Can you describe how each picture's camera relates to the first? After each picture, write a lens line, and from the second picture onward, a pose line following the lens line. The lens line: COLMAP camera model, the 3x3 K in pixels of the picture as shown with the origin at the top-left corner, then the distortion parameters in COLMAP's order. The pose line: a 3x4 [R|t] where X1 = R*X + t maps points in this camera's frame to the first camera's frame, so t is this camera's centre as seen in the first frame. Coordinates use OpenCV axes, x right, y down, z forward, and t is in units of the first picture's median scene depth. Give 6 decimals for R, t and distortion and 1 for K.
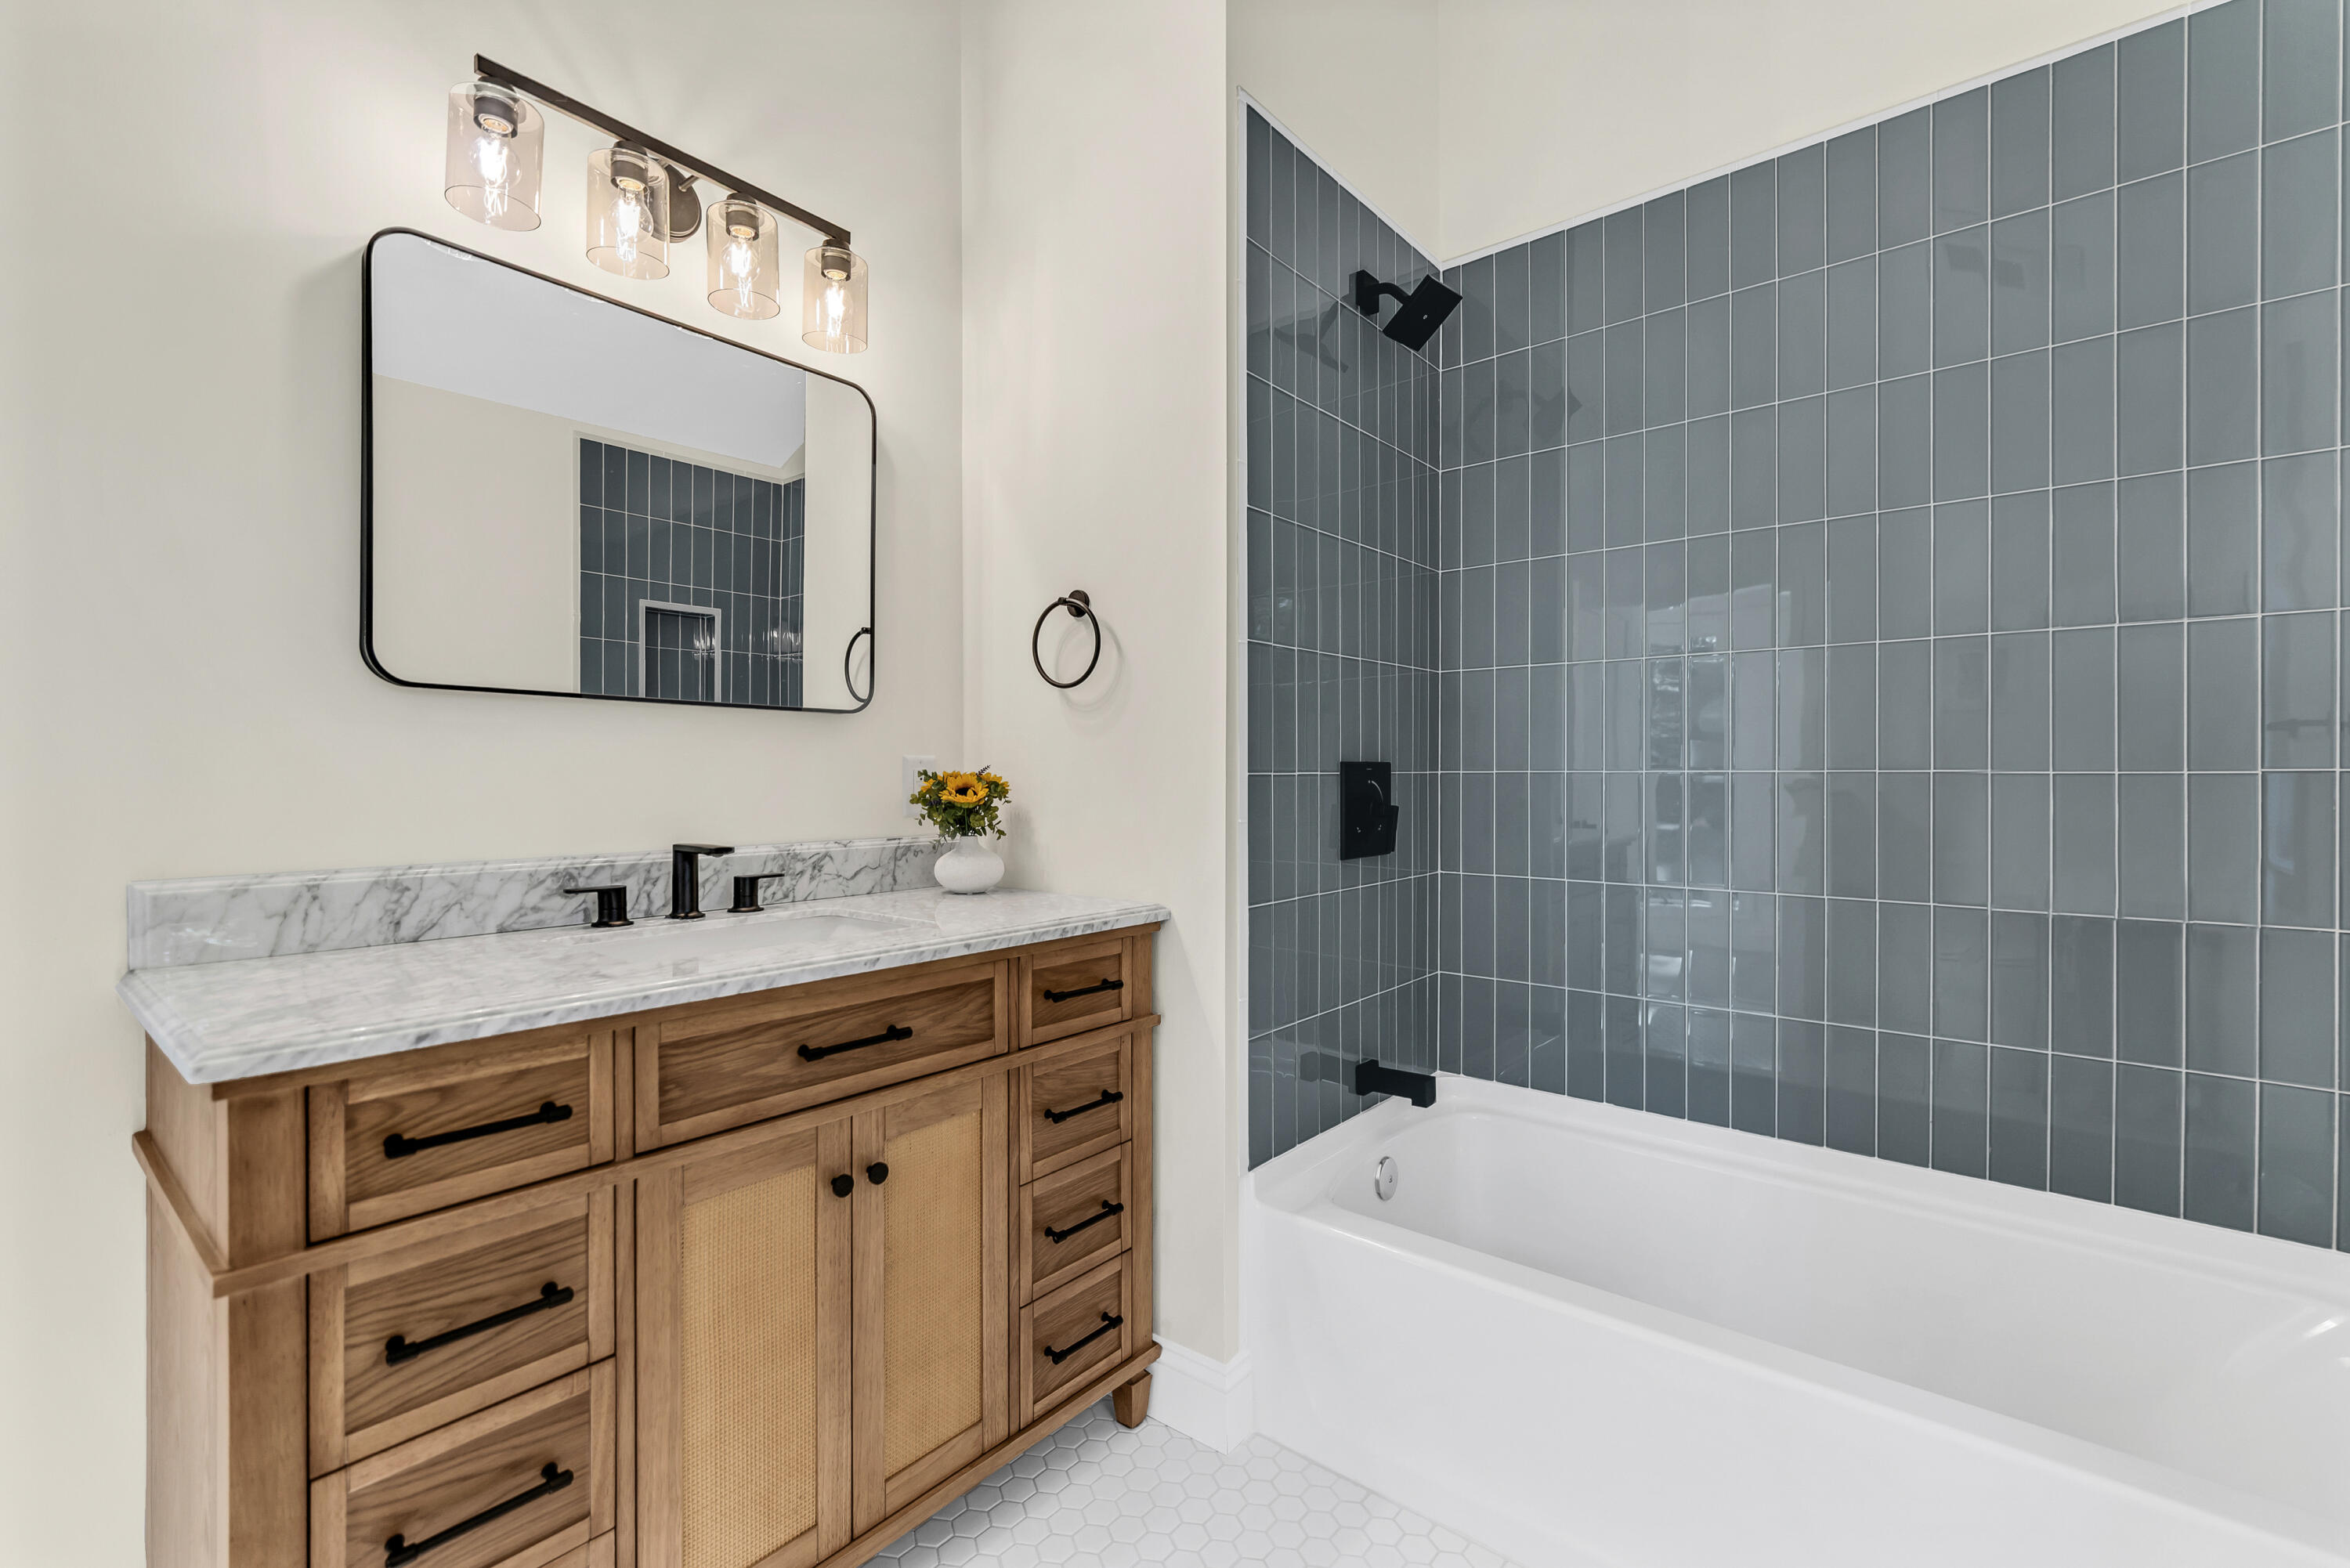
lens RADIAL K [[1017.0, 0, 1164.3], [0, 1017.0, 781.8], [0, 0, 1]] dist [0.000361, -0.000026]
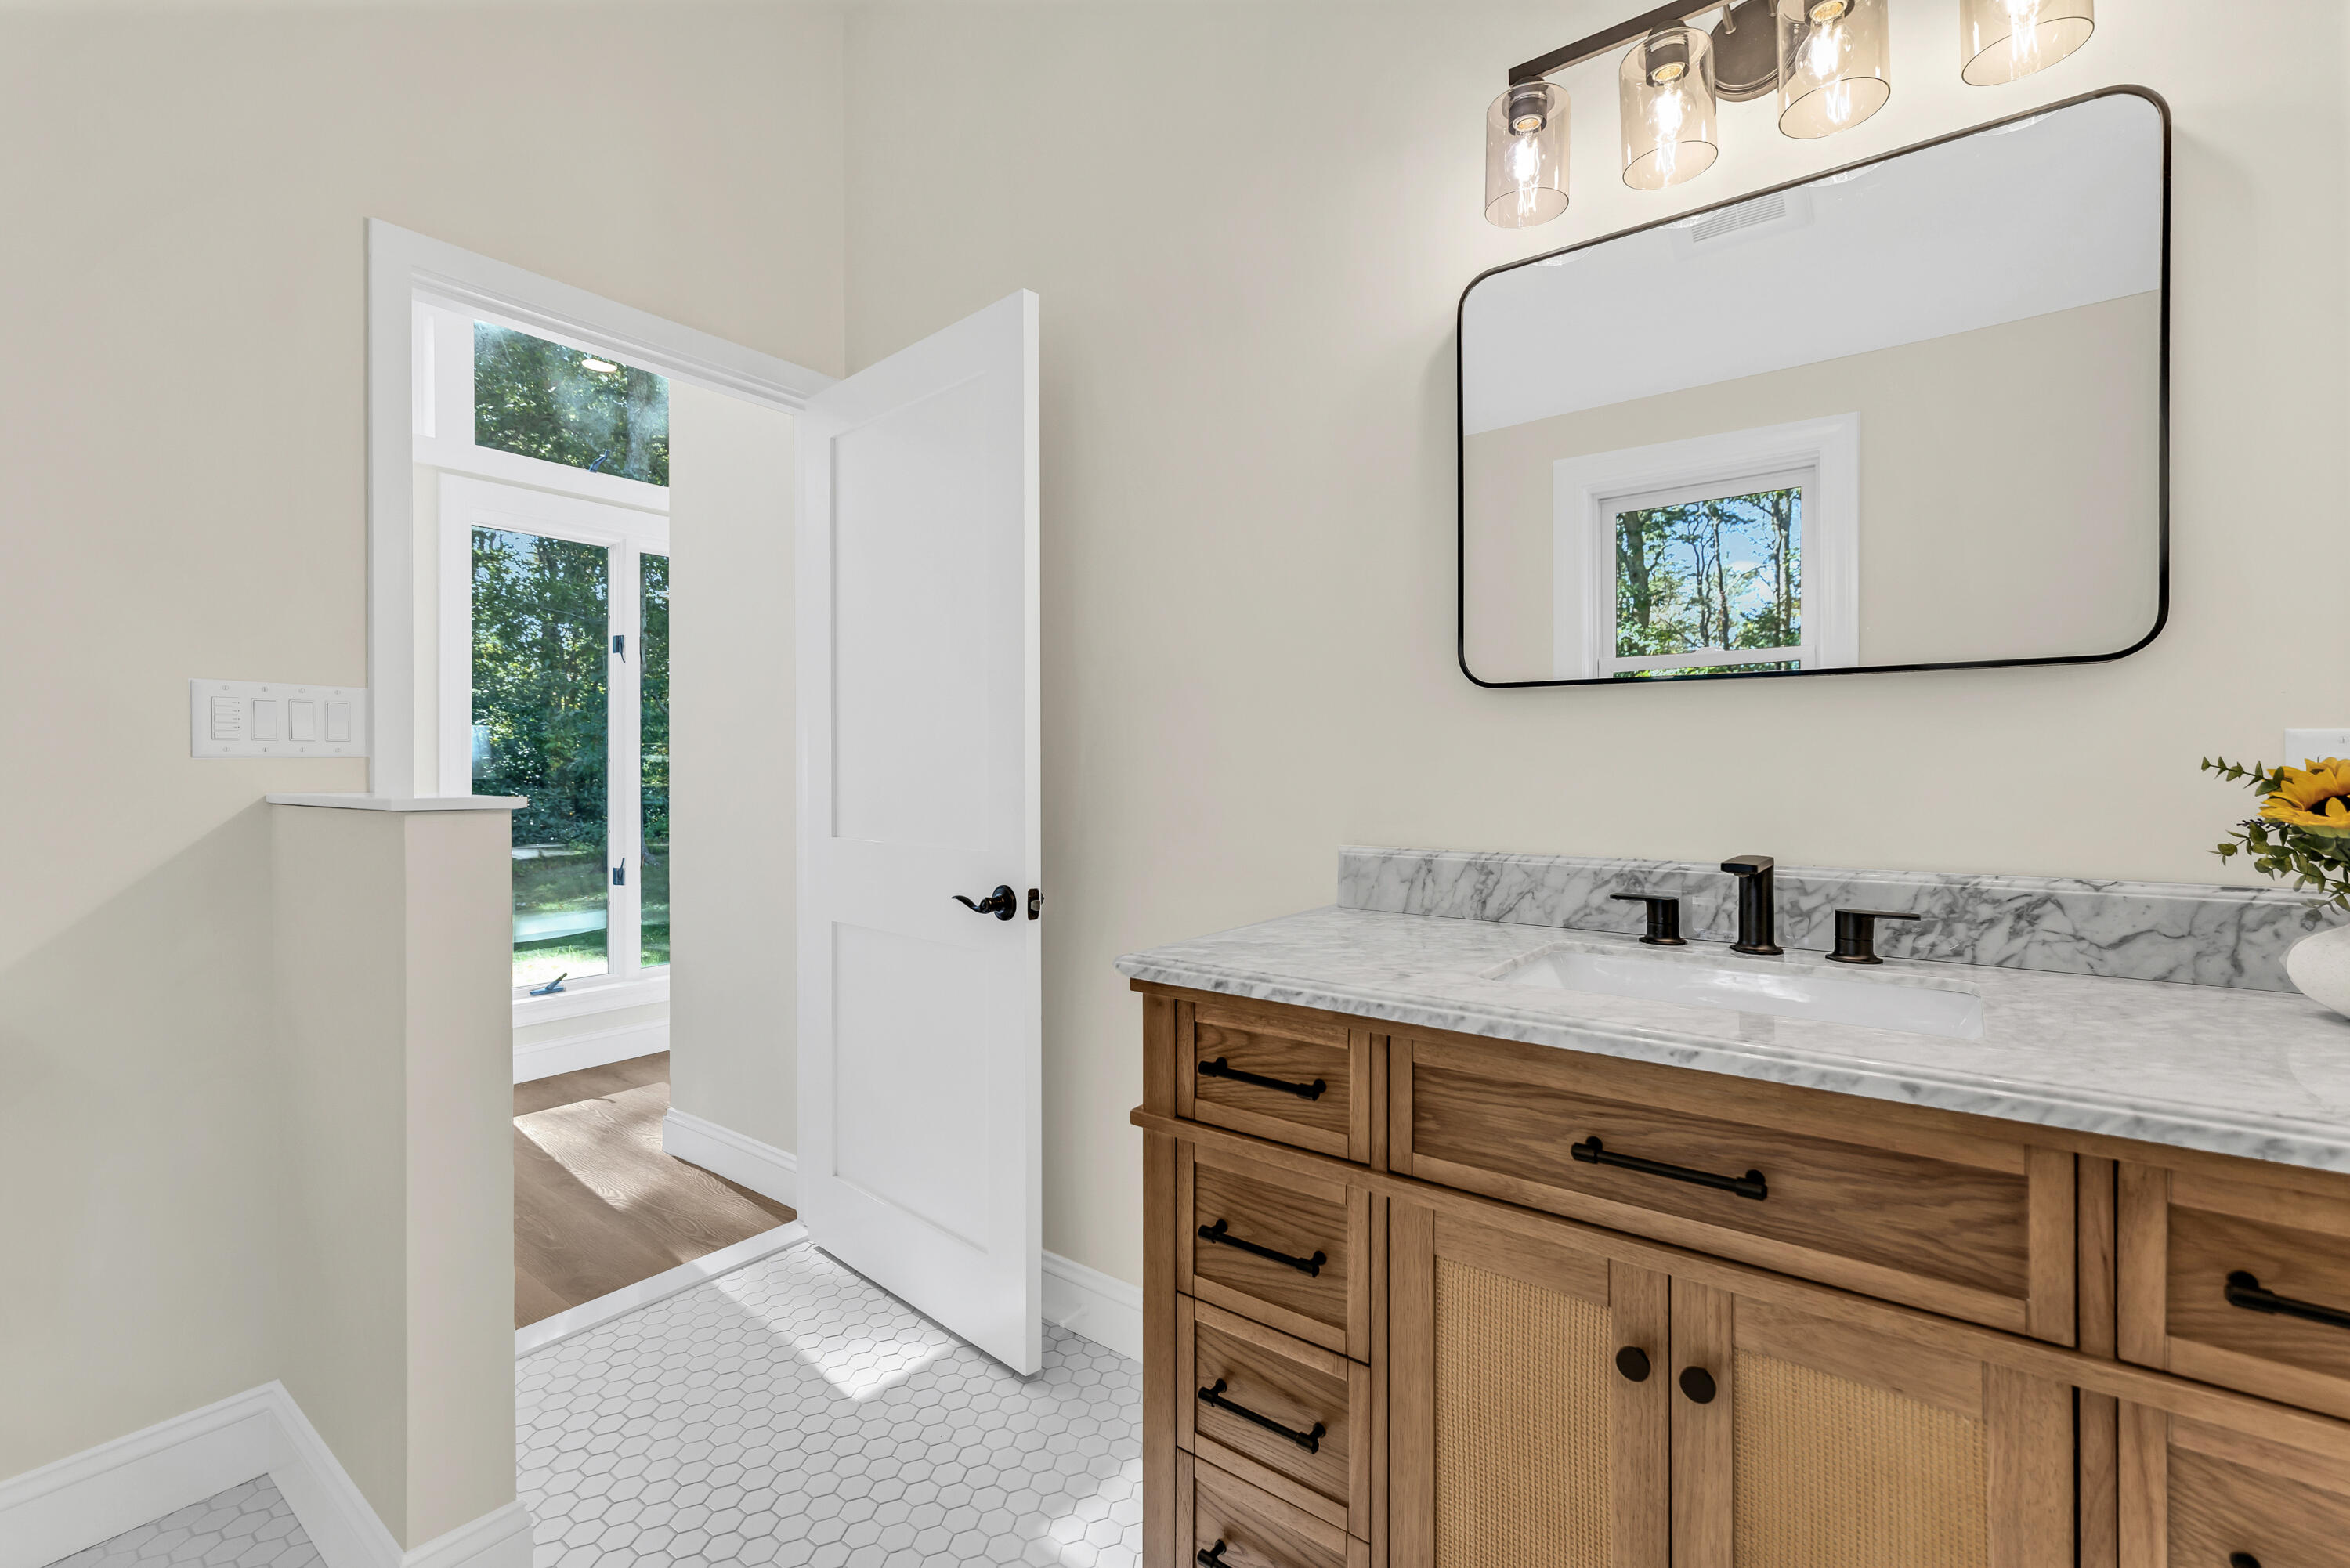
lens RADIAL K [[1017.0, 0, 1165.4], [0, 1017.0, 768.2], [0, 0, 1]] dist [0.000361, -0.000026]
pose [[0.042375, 0.000022, -0.999102, 0.346739], [-0.003390, 0.999994, -0.000121, -0.005841], [0.999096, 0.003392, 0.042375, 0.625130]]
